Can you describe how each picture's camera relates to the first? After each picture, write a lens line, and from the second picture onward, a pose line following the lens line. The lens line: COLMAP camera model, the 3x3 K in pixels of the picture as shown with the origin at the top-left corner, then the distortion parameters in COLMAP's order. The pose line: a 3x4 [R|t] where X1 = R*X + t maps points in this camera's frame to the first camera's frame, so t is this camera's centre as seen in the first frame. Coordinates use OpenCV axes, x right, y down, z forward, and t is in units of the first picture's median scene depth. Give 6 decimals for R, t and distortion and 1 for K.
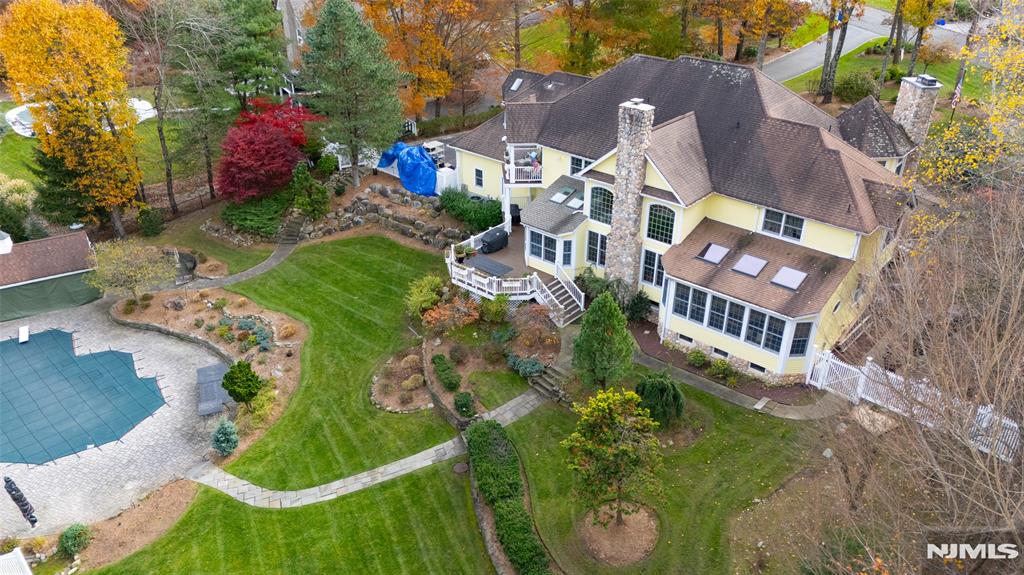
lens RADIAL K [[743.3, 0, 513.2], [0, 743.3, 288.8], [0, 0, 1]] dist [0.029984, -0.002356]
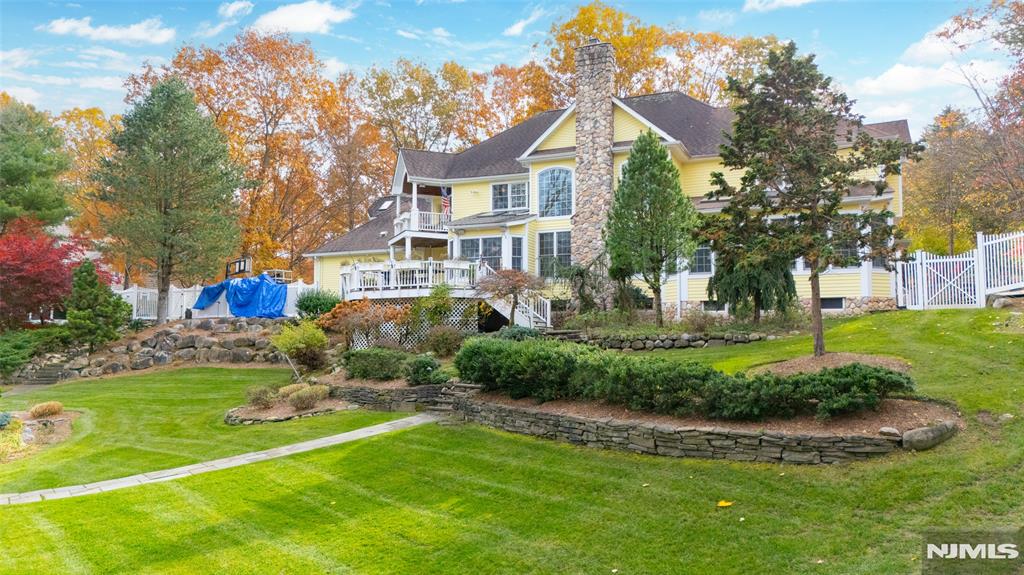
lens RADIAL K [[743.3, 0, 513.4], [0, 743.3, 284.8], [0, 0, 1]] dist [0.029984, -0.002356]
pose [[0.949145, 0.025435, 0.313812, -0.146952], [0.154914, 0.829999, -0.535820, 0.338265], [-0.274092, 0.557184, 0.783849, 0.409832]]
